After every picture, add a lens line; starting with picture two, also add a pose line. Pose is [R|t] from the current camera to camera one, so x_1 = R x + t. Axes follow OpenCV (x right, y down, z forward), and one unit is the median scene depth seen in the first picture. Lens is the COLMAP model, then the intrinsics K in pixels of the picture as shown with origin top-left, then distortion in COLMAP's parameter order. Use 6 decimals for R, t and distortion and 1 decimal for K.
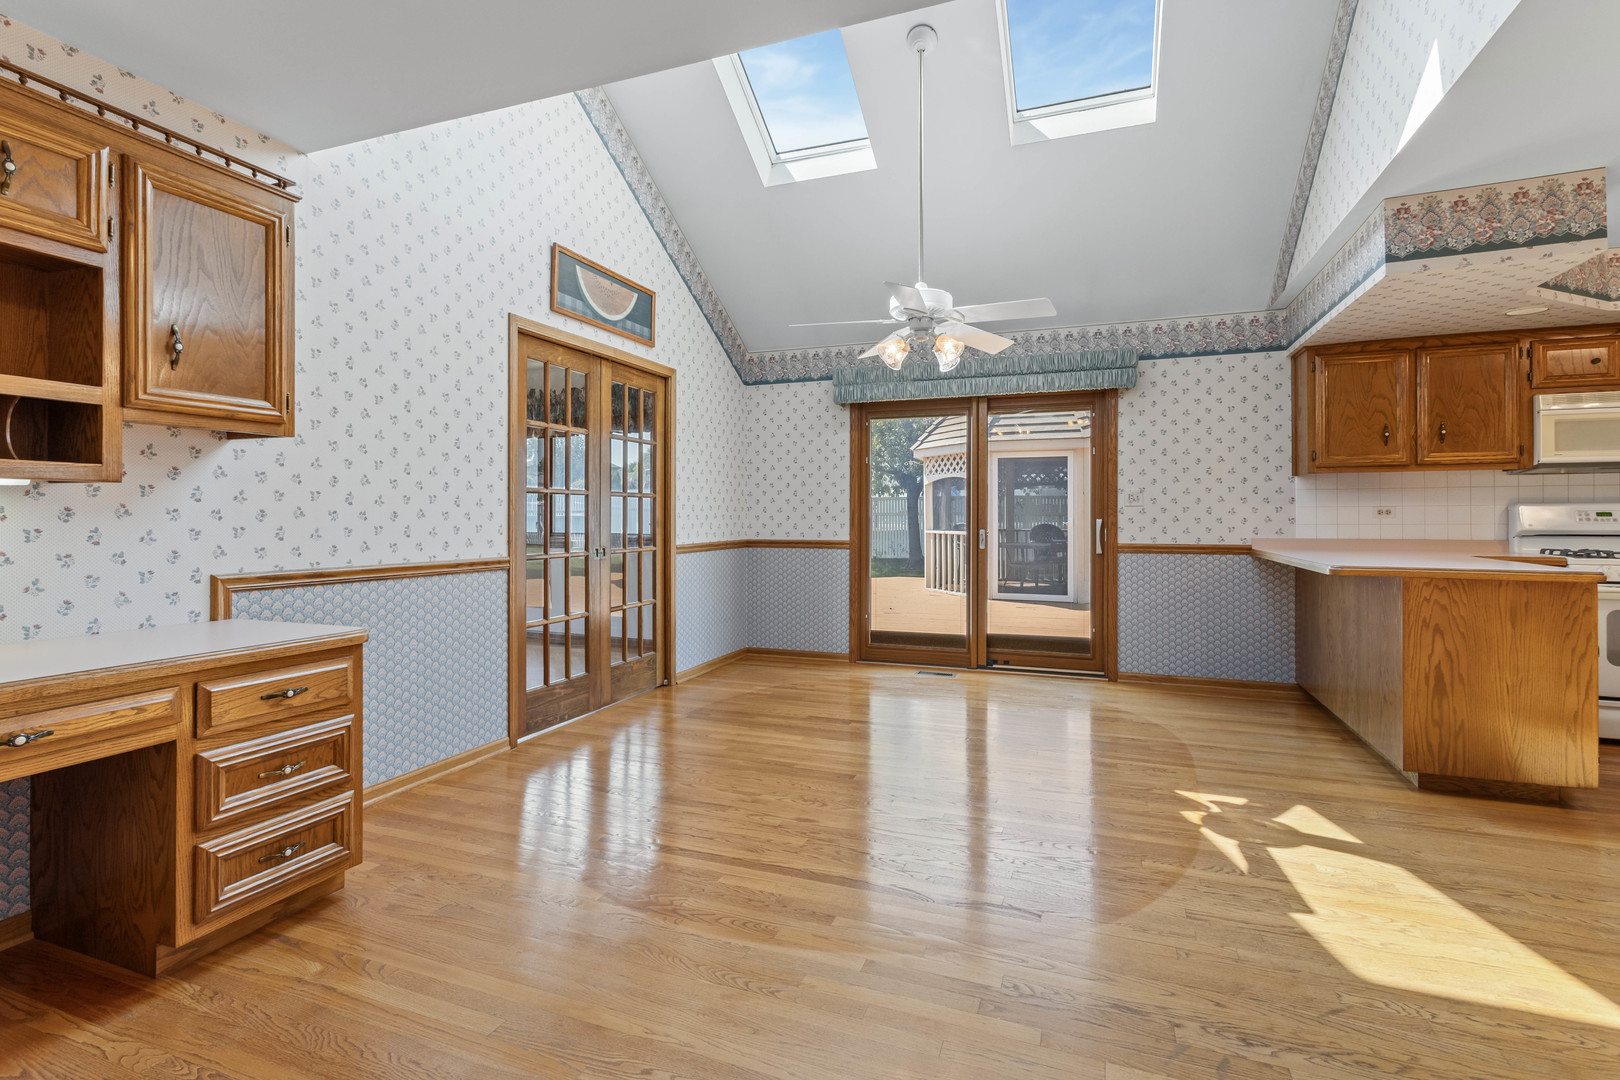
lens RADIAL K [[769.7, 0, 805.5], [0, 769.7, 512.6], [0, 0, 1]] dist [-0.005045, 0.003175]
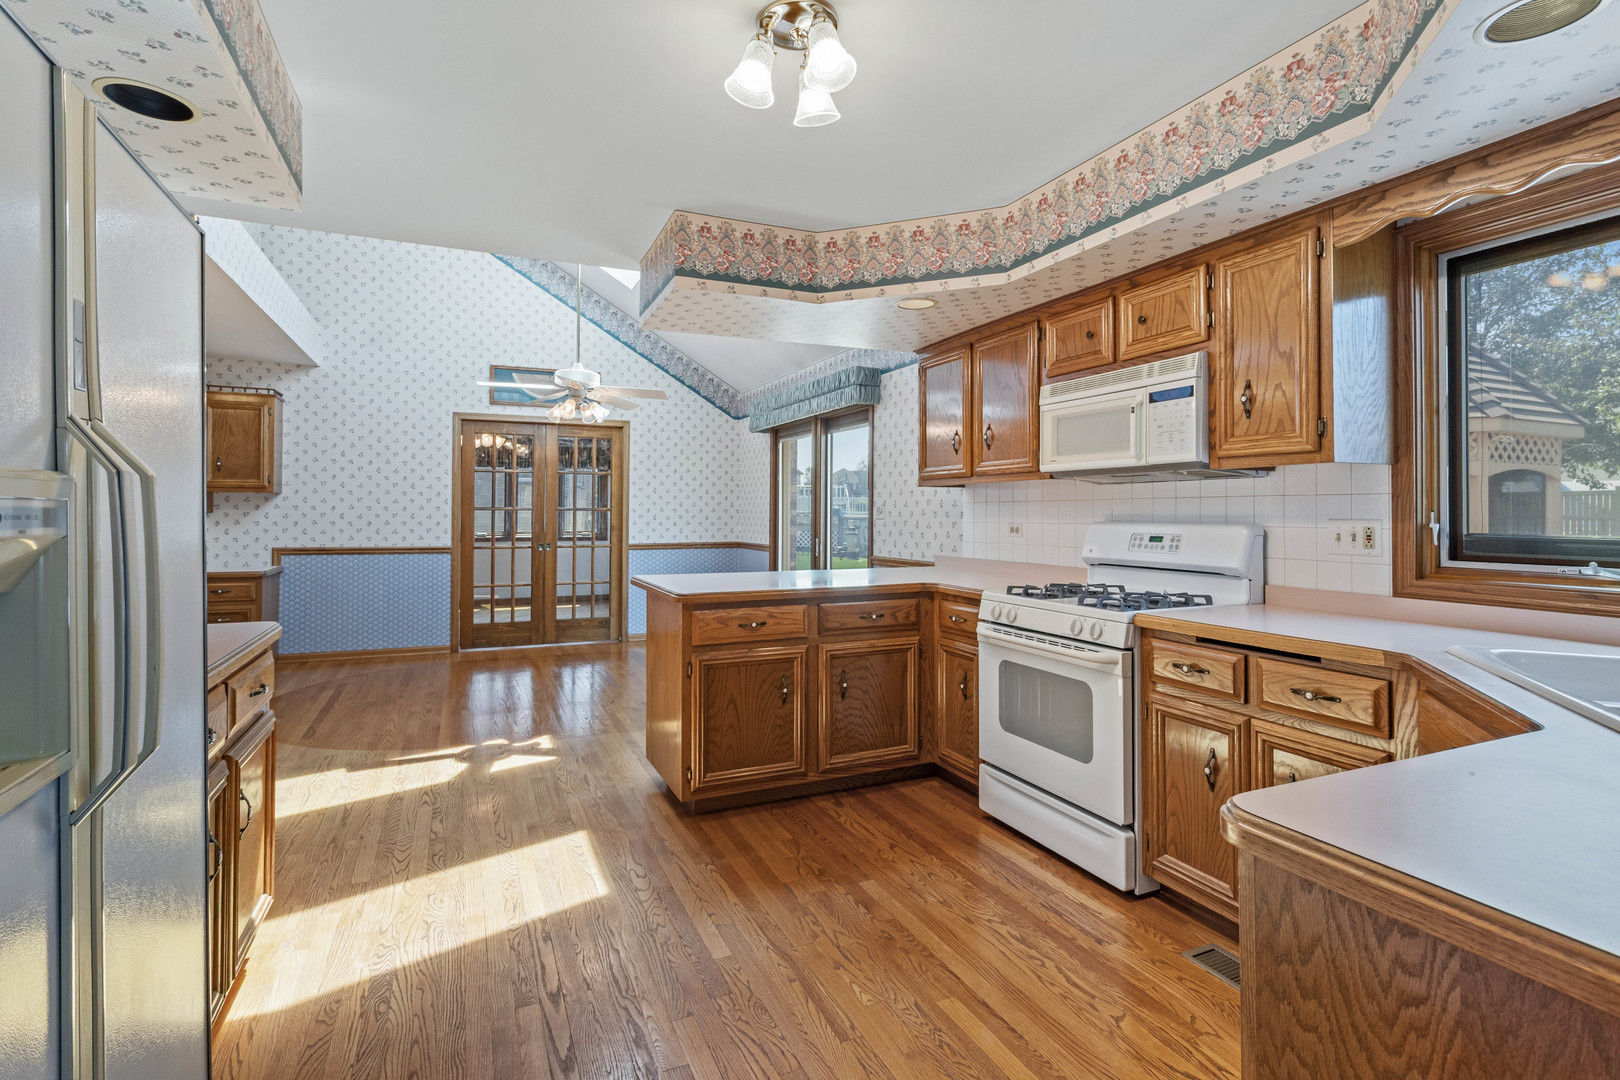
lens RADIAL K [[769.7, 0, 802.1], [0, 769.7, 497.3], [0, 0, 1]] dist [-0.005045, 0.003175]
pose [[0.712631, -0.010963, -0.701453, 1.356946], [0.000039, 0.999879, -0.015587, -0.026561], [0.701539, 0.011080, 0.712545, 0.264349]]
